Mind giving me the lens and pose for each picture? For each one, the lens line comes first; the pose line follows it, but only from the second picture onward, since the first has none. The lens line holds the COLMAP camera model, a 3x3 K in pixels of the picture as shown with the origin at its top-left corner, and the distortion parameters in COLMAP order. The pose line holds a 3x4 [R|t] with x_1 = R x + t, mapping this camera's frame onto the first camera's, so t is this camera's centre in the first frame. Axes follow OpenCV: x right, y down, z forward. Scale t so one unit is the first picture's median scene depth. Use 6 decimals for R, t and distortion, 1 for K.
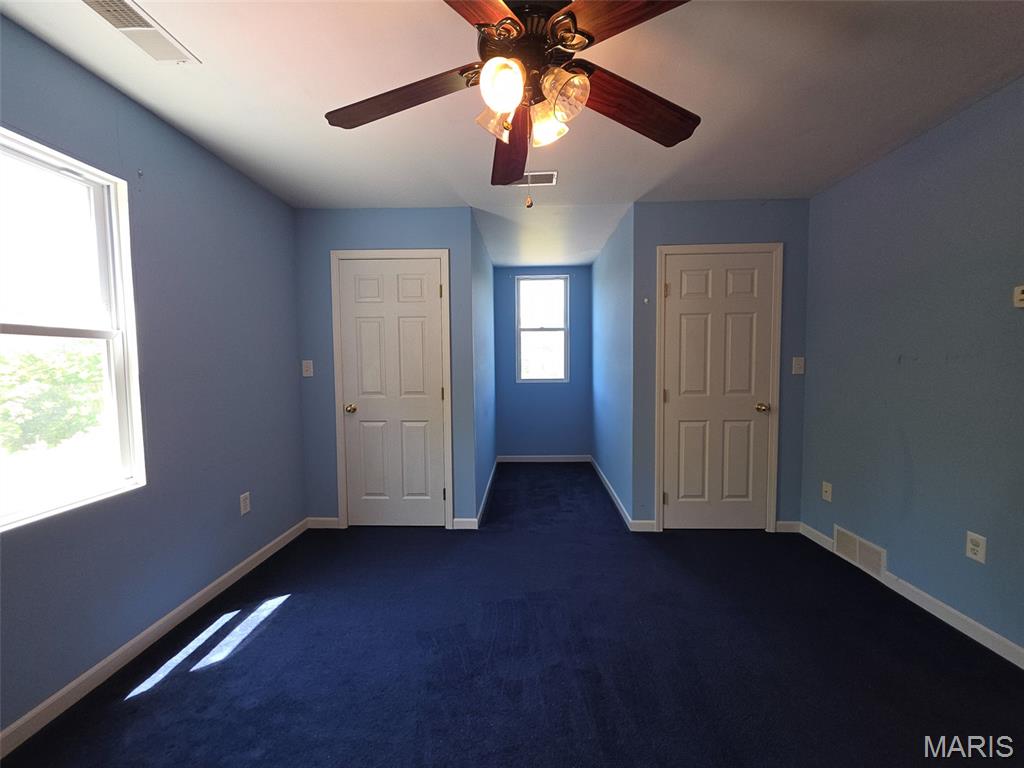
lens RADIAL K [[410.0, 0, 510.4], [0, 410.0, 385.1], [0, 0, 1]] dist [0.002992, -0.000772]
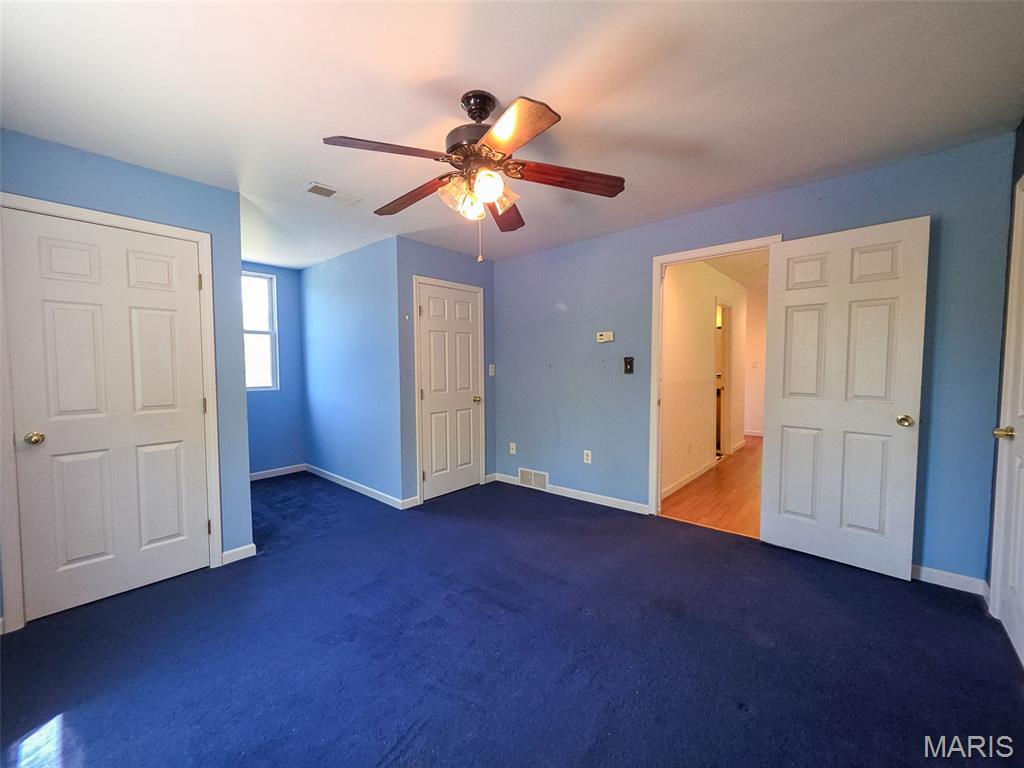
lens RADIAL K [[430.2, 0, 494.1], [0, 430.2, 386.1], [0, 0, 1]] dist [0.001377, -0.000021]
pose [[0.629192, -0.032252, 0.776581, -0.502101], [0.046054, 0.998930, 0.004173, 0.005358], [-0.775884, 0.033139, 0.630004, -0.004919]]
